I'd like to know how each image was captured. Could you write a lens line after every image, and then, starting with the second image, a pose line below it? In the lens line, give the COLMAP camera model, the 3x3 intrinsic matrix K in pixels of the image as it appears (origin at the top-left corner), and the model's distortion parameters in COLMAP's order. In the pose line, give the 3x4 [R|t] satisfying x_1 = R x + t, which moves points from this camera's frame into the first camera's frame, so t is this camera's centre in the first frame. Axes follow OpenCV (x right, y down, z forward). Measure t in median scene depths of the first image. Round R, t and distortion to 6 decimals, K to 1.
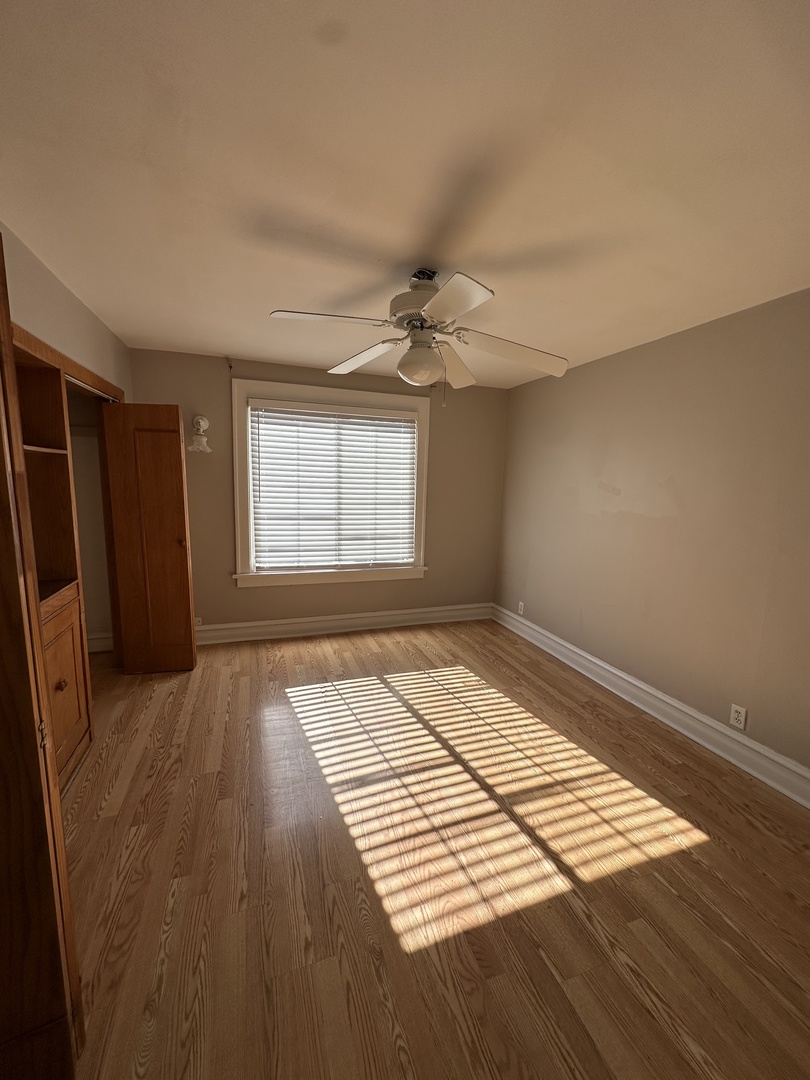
lens RADIAL K [[430.5, 0, 407.5], [0, 430.5, 539.2], [0, 0, 1]] dist [-0.003542, 0.000673]
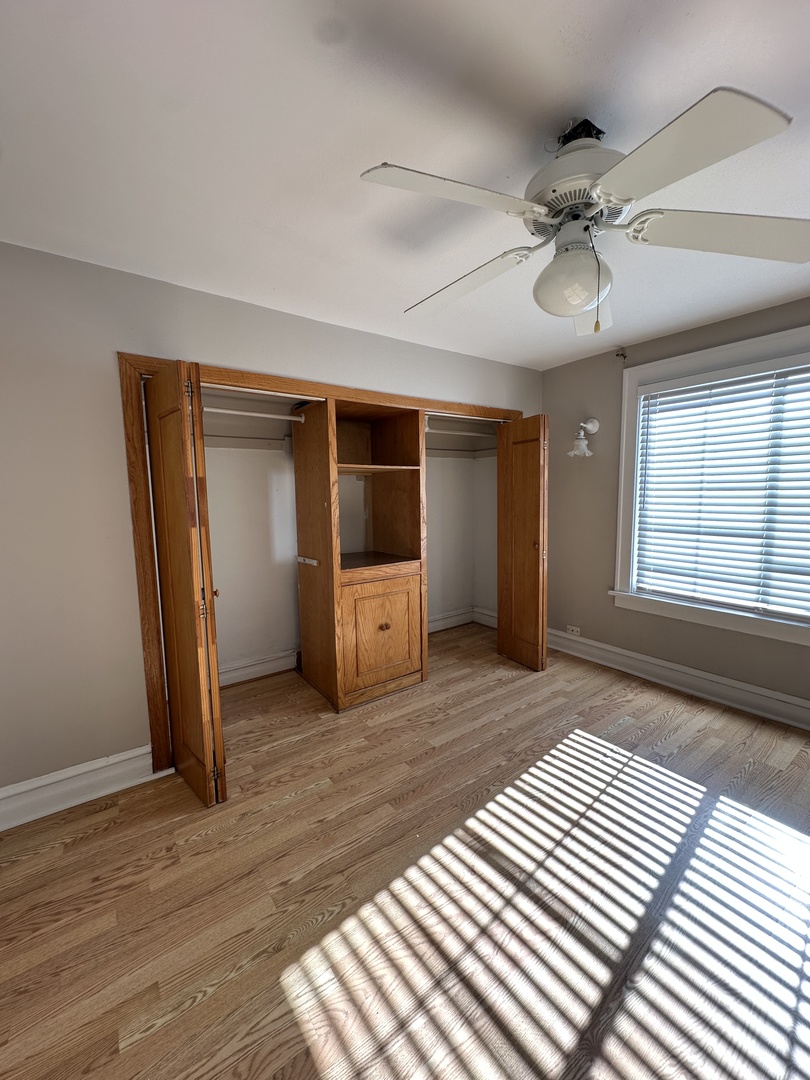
lens RADIAL K [[430.5, 0, 402.7], [0, 430.5, 542.9], [0, 0, 1]] dist [-0.003542, 0.000673]
pose [[0.280982, 0.075726, -0.956721, 0.546872], [-0.106574, 0.993178, 0.047312, -0.020010], [0.953777, 0.088668, 0.287136, 0.560645]]
